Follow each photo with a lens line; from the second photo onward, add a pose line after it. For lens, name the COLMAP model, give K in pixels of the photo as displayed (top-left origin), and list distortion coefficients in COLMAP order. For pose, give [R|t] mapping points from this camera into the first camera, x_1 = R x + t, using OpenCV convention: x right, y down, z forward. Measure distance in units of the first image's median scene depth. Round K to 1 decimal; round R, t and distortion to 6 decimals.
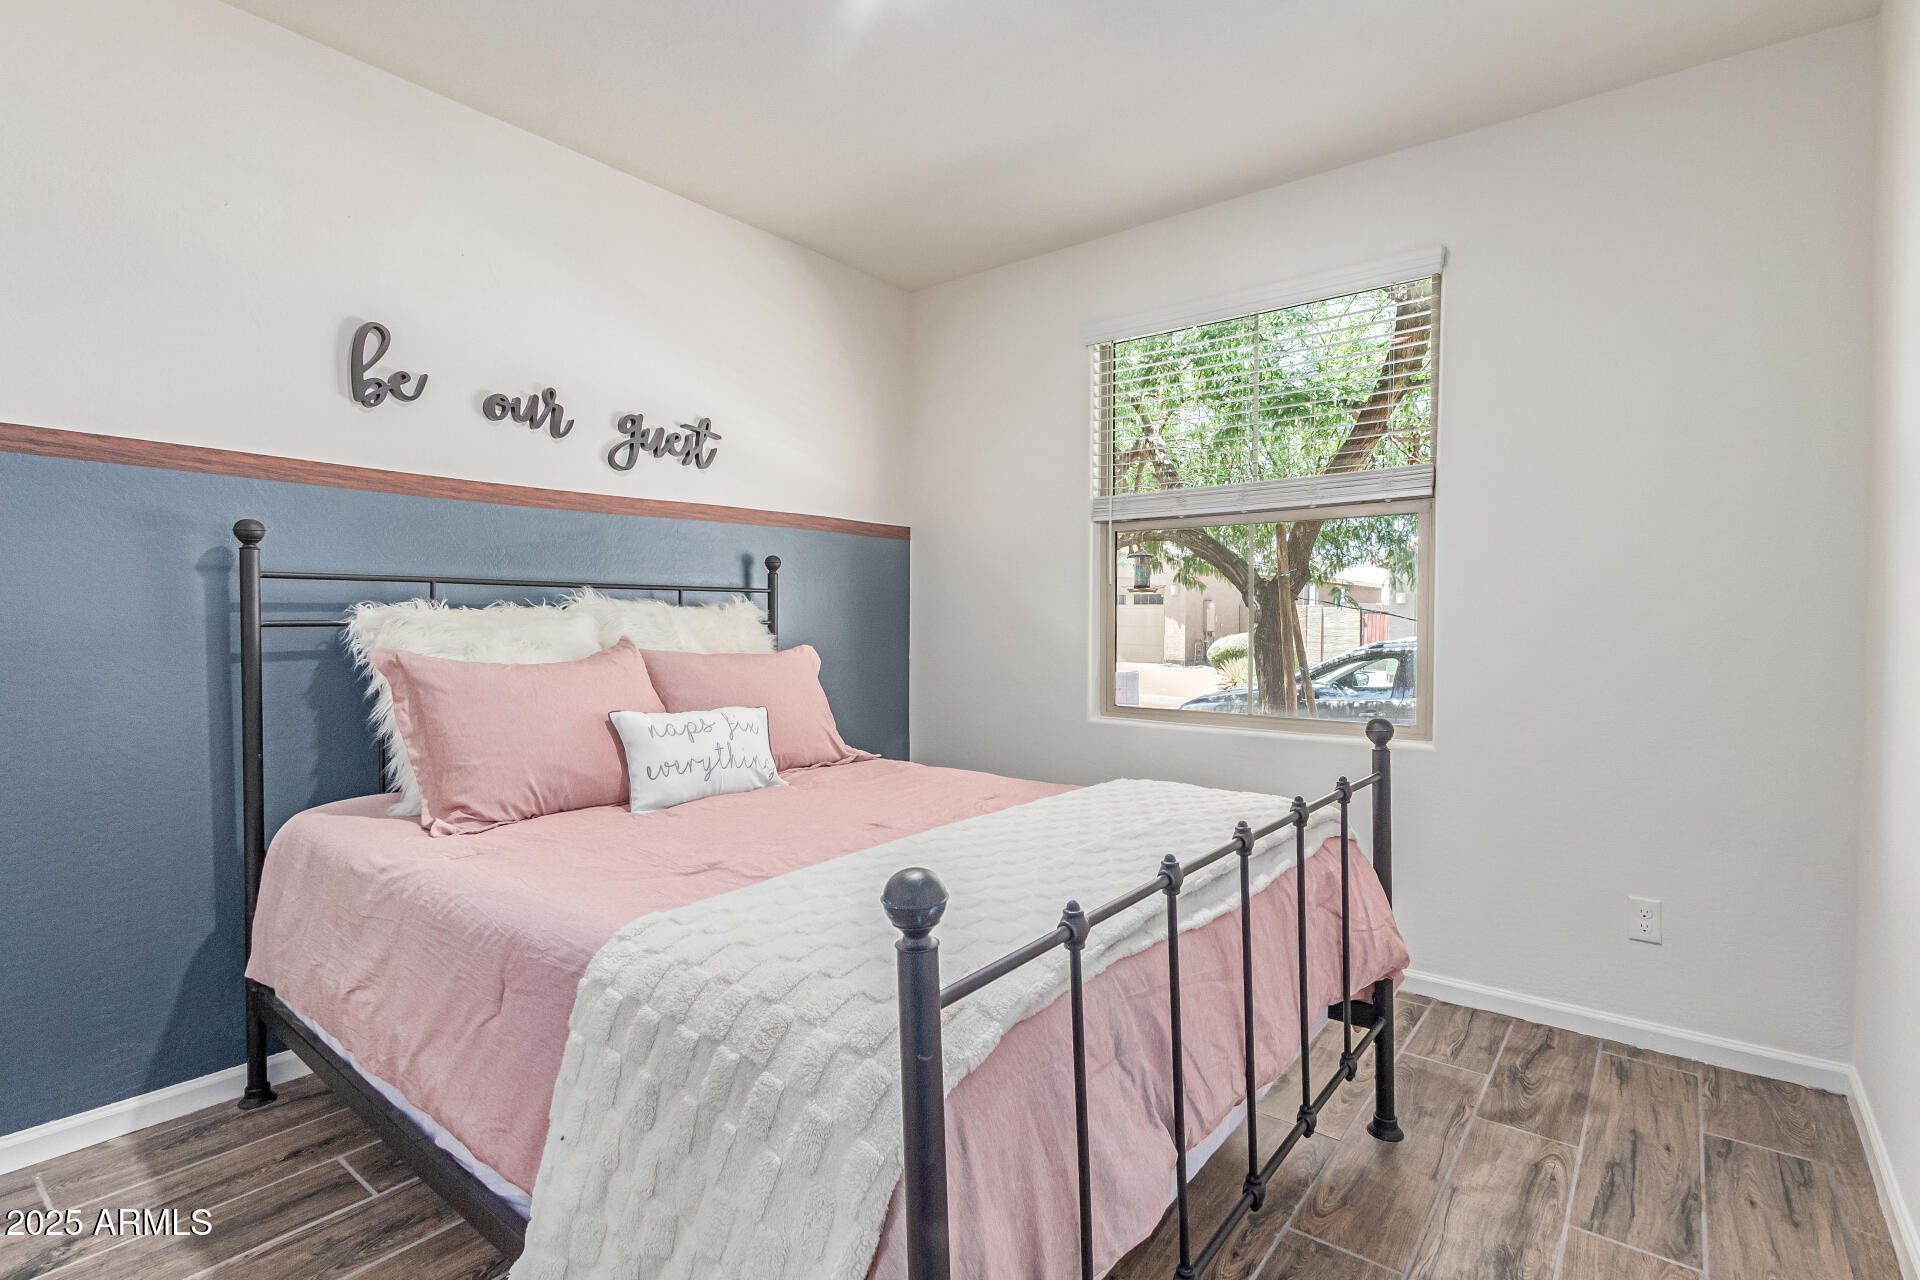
lens RADIAL K [[908.6, 0, 957.9], [0, 908.6, 641.0], [0, 0, 1]] dist [0.001790, 0.000696]
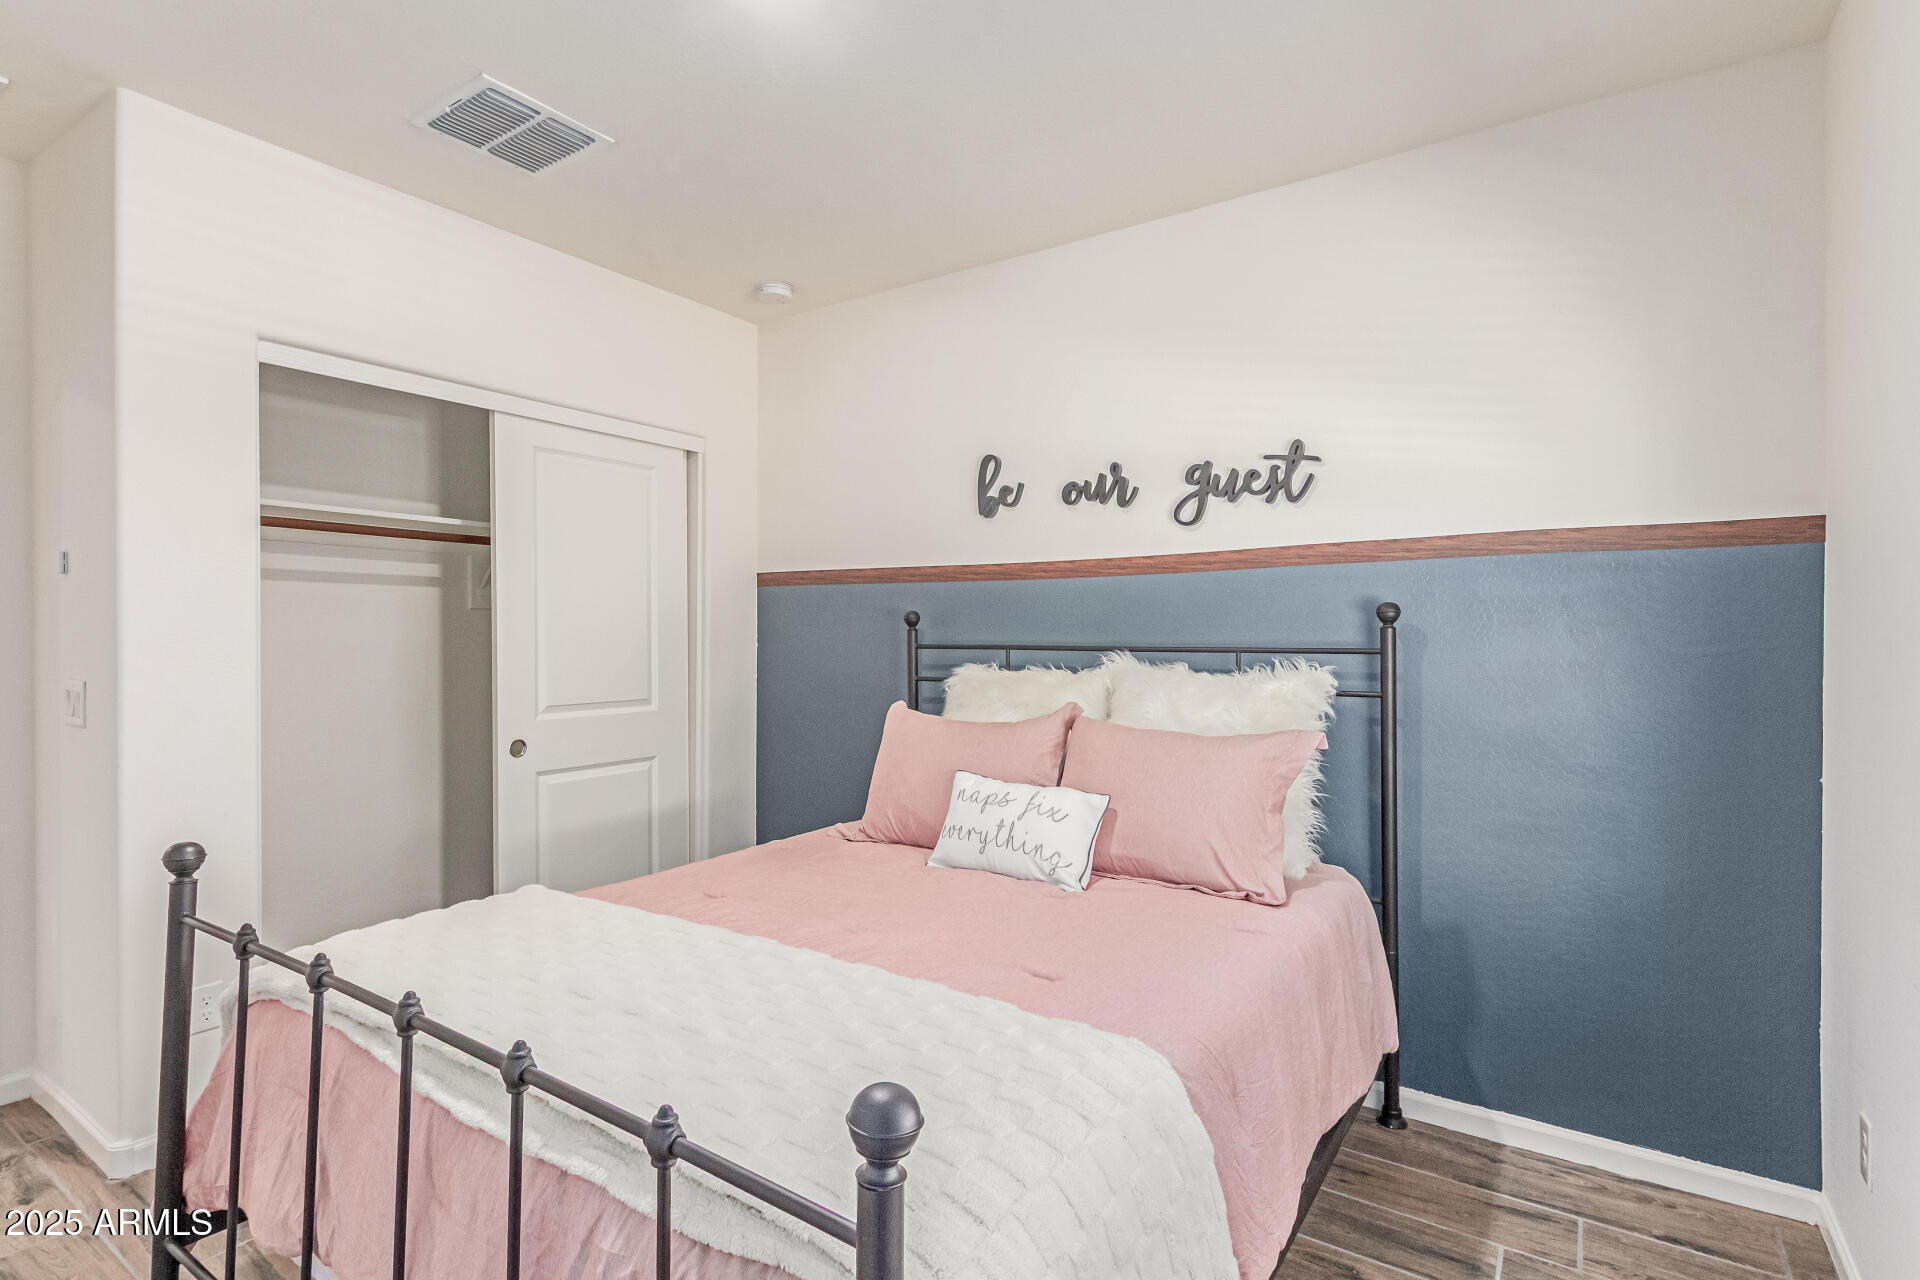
lens RADIAL K [[908.6, 0, 957.9], [0, 908.6, 641.0], [0, 0, 1]] dist [0.001790, 0.000696]
pose [[0.068497, -0.002992, -0.997647, 0.585779], [-0.035982, 0.999337, -0.005467, -0.058396], [0.997002, 0.036272, 0.068344, 0.749492]]
